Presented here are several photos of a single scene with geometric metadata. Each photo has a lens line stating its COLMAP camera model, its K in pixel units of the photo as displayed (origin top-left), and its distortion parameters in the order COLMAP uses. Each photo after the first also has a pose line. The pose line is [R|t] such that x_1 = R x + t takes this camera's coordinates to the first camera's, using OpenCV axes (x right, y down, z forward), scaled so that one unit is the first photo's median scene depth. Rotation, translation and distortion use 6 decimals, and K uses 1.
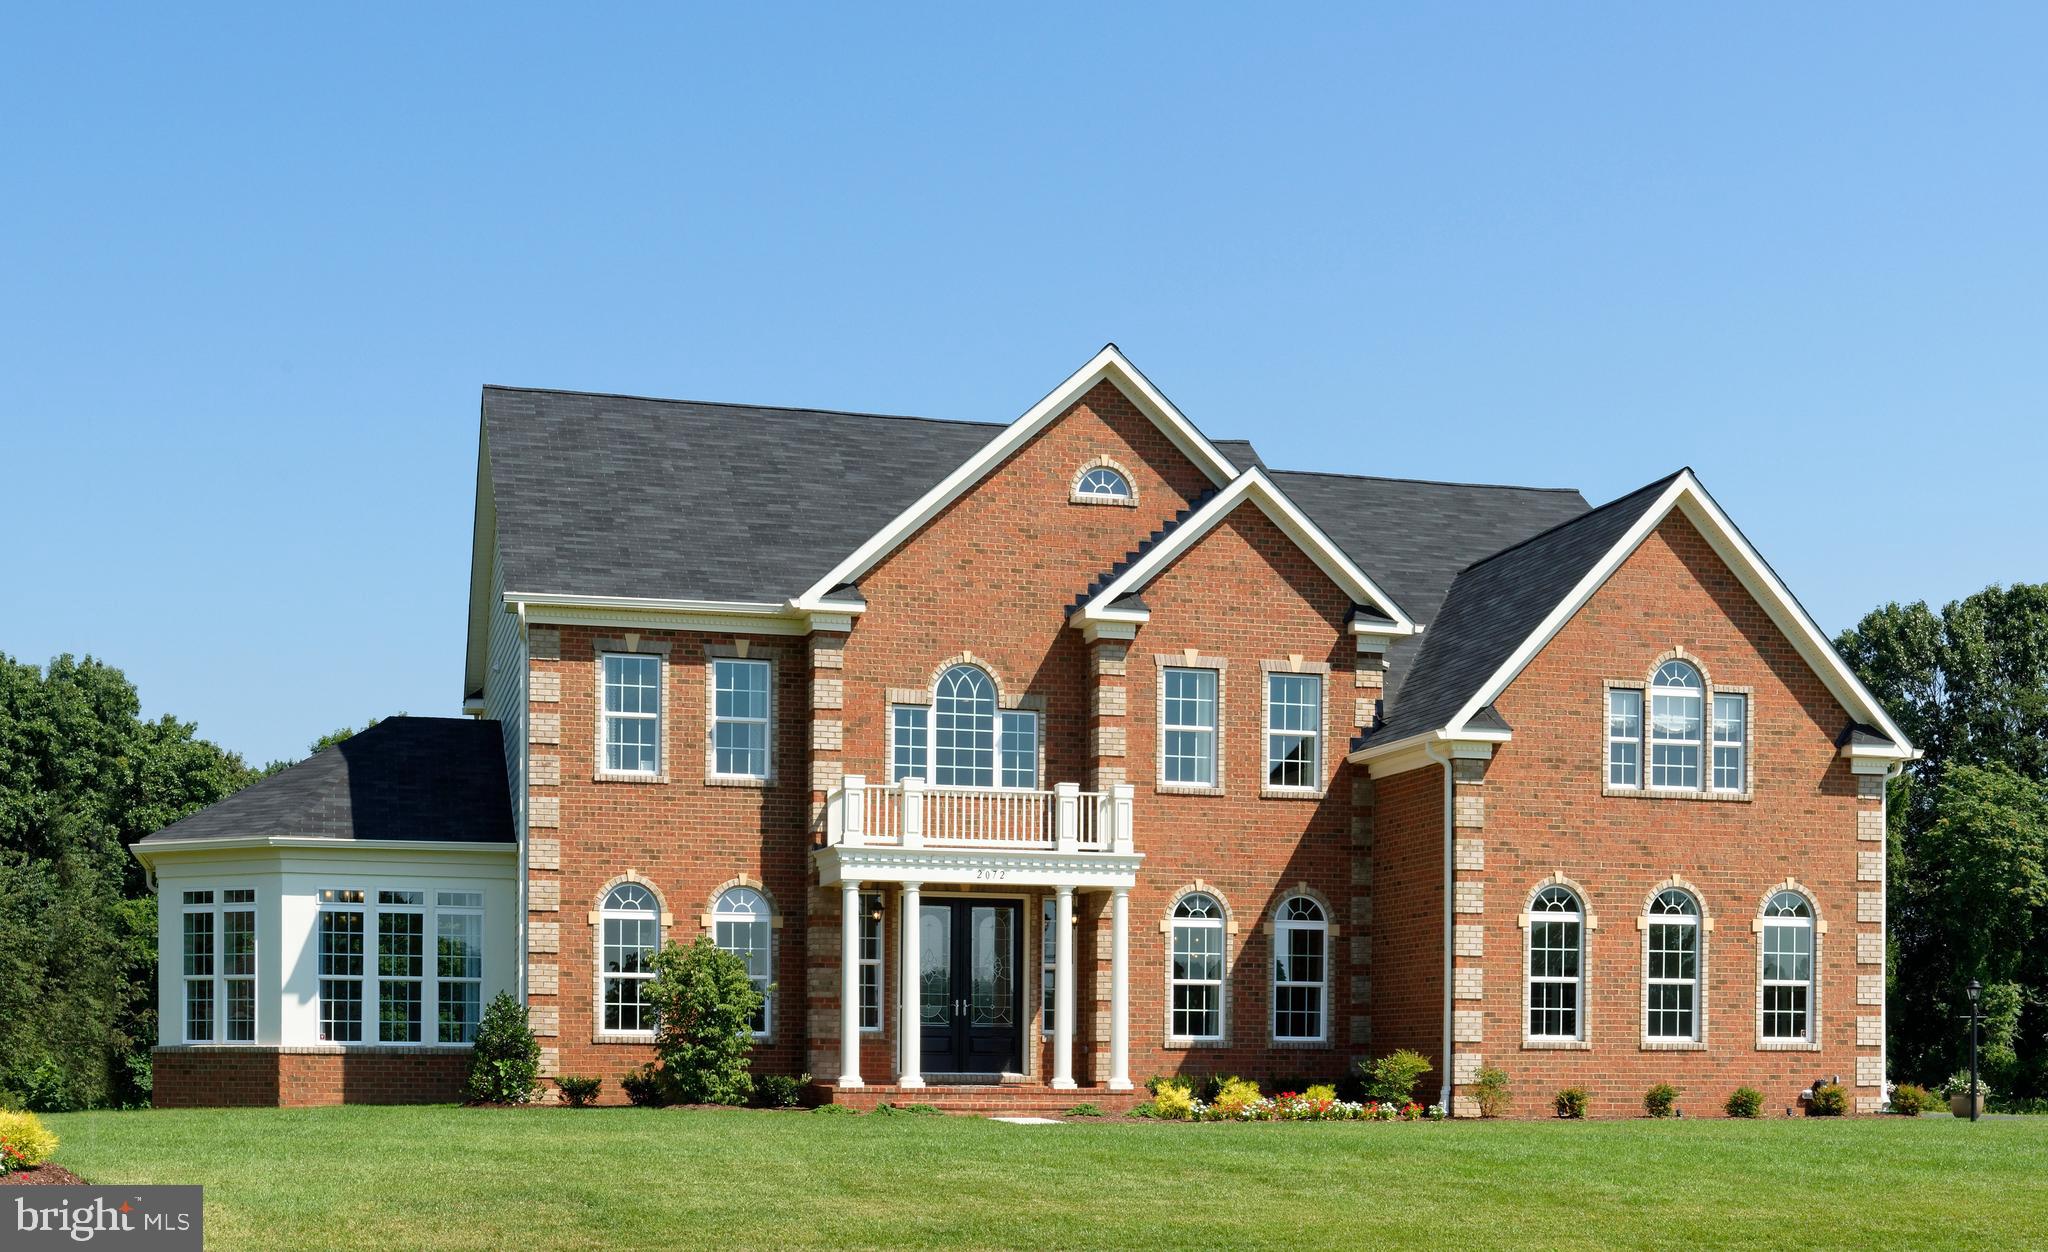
lens RADIAL K [[2189.7, 0, 1024.3], [0, 2189.7, 615.8], [0, 0, 1]] dist [-0.010049, 0.000000]
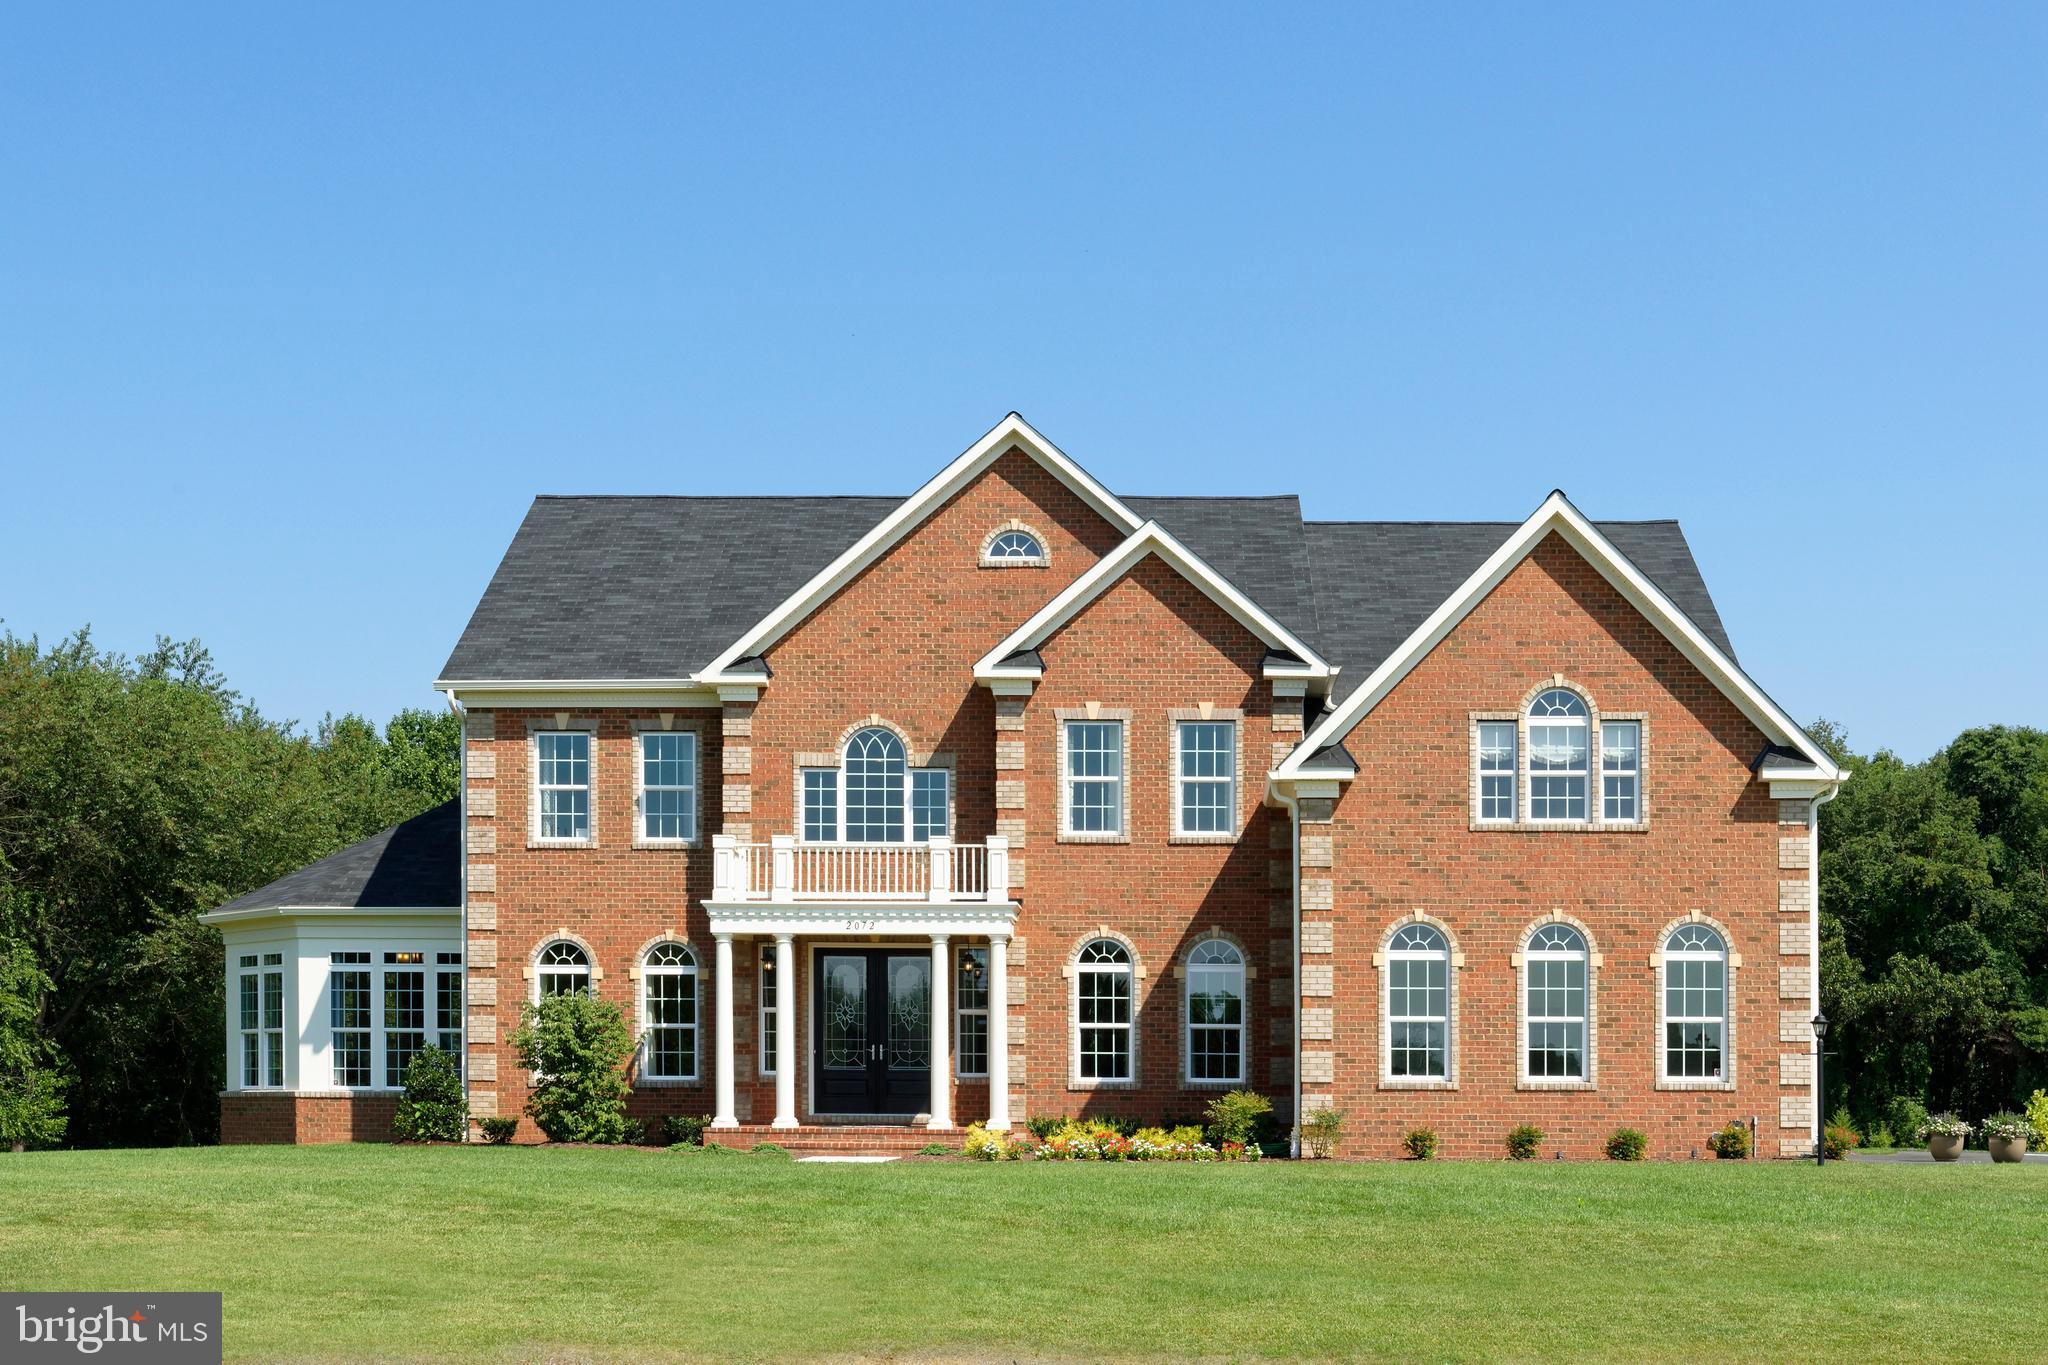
lens RADIAL K [[2039.5, 0, 1024.1], [0, 2039.5, 694.2], [0, 0, 1]] dist [-0.006006, 0.000000]
pose [[0.969654, -0.049939, -0.239326, 0.285384], [0.050464, 0.998718, -0.003939, 0.014332], [0.239216, -0.008258, 0.970931, 0.064889]]
